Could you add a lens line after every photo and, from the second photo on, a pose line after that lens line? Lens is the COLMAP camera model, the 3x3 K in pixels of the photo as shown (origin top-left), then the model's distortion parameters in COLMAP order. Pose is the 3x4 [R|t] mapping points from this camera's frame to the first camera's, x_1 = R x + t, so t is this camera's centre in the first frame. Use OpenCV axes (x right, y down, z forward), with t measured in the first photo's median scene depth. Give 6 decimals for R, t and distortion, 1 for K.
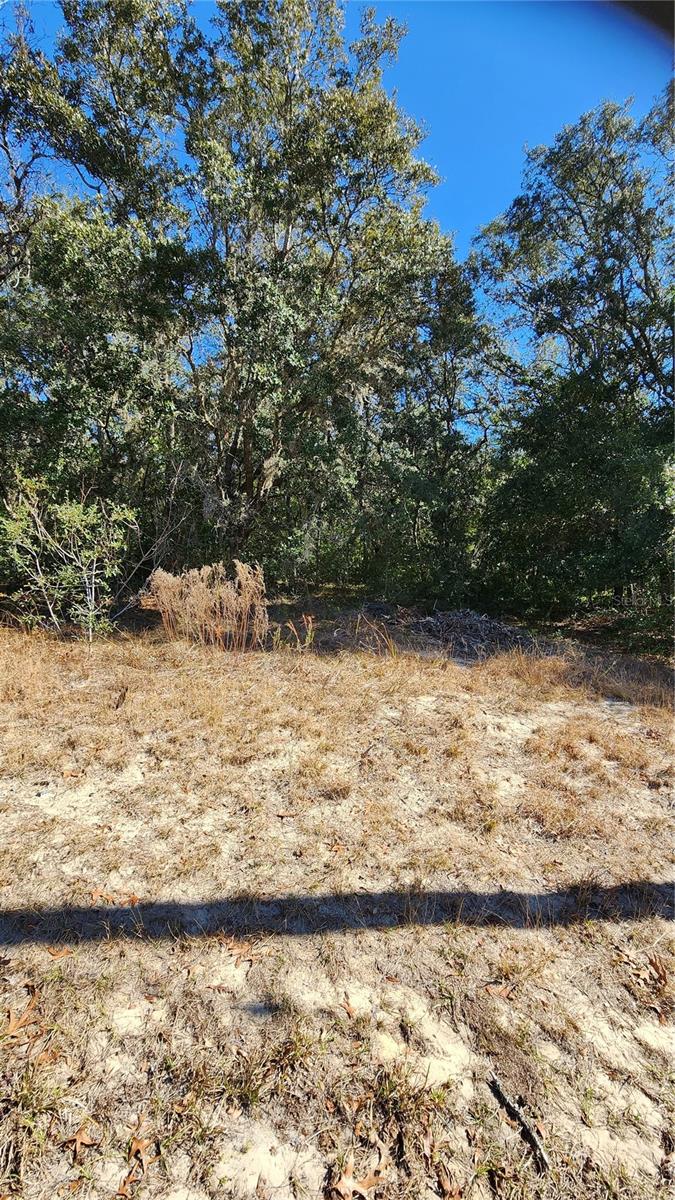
lens RADIAL K [[500.7, 0, 337.5], [0, 500.7, 600.0], [0, 0, 1]] dist [0.007652, -0.000460]
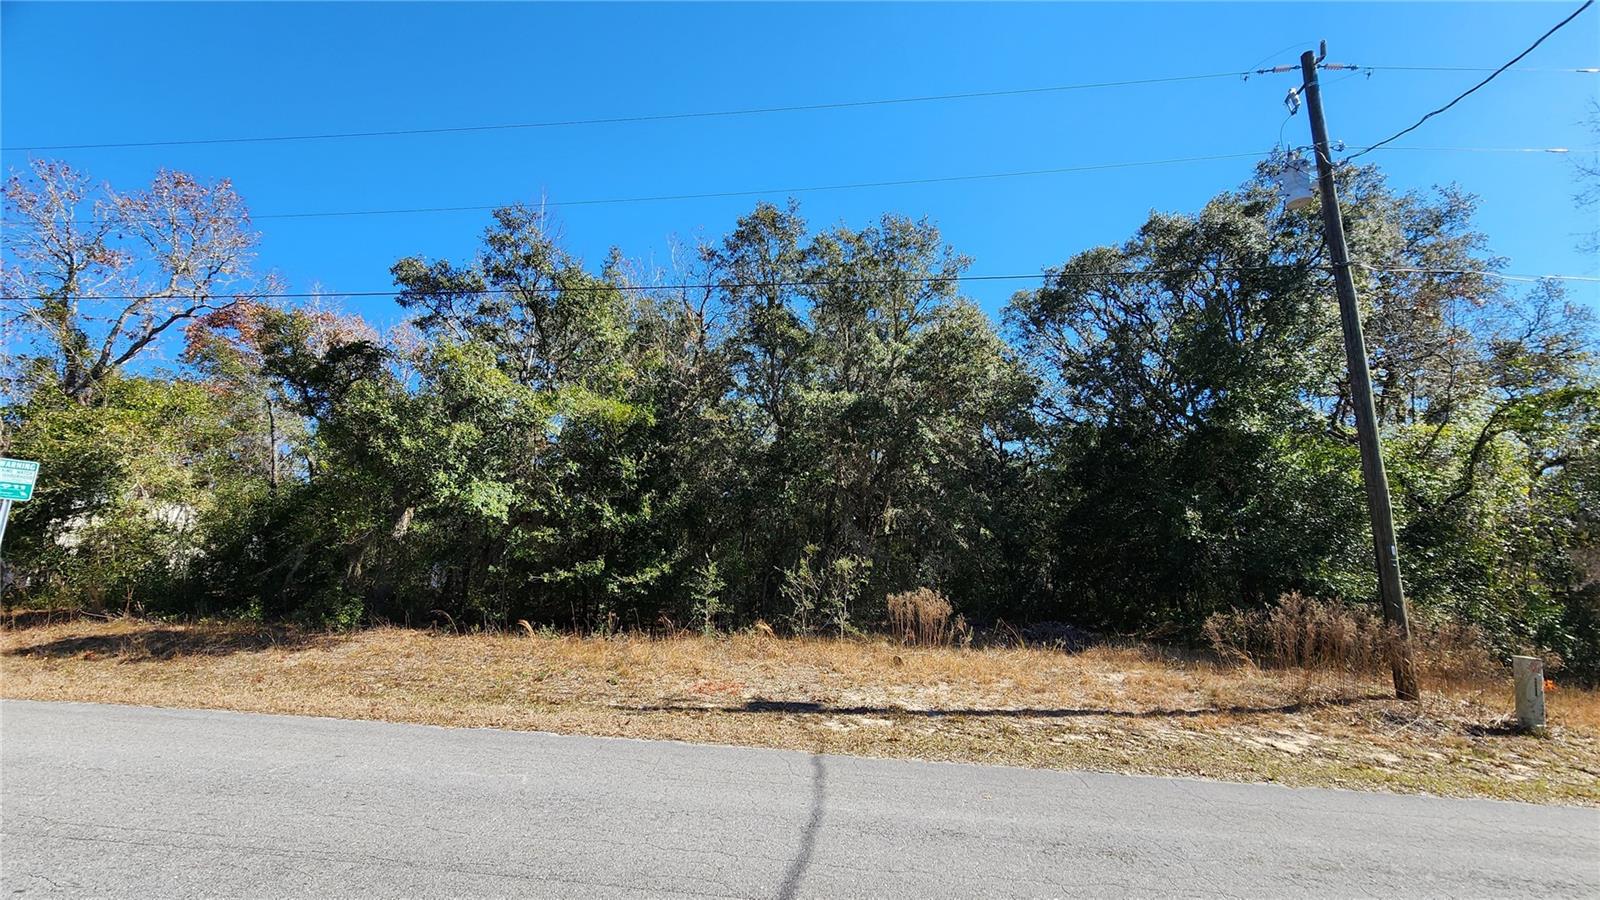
lens RADIAL K [[667.7, 0, 800.0], [0, 667.7, 450.0], [0, 0, 1]] dist [0.007652, -0.000460]
pose [[0.998840, -0.046249, -0.013417, -0.324855], [0.040626, 0.958878, -0.280897, 0.052456], [0.025857, 0.280026, 0.959644, -0.712215]]
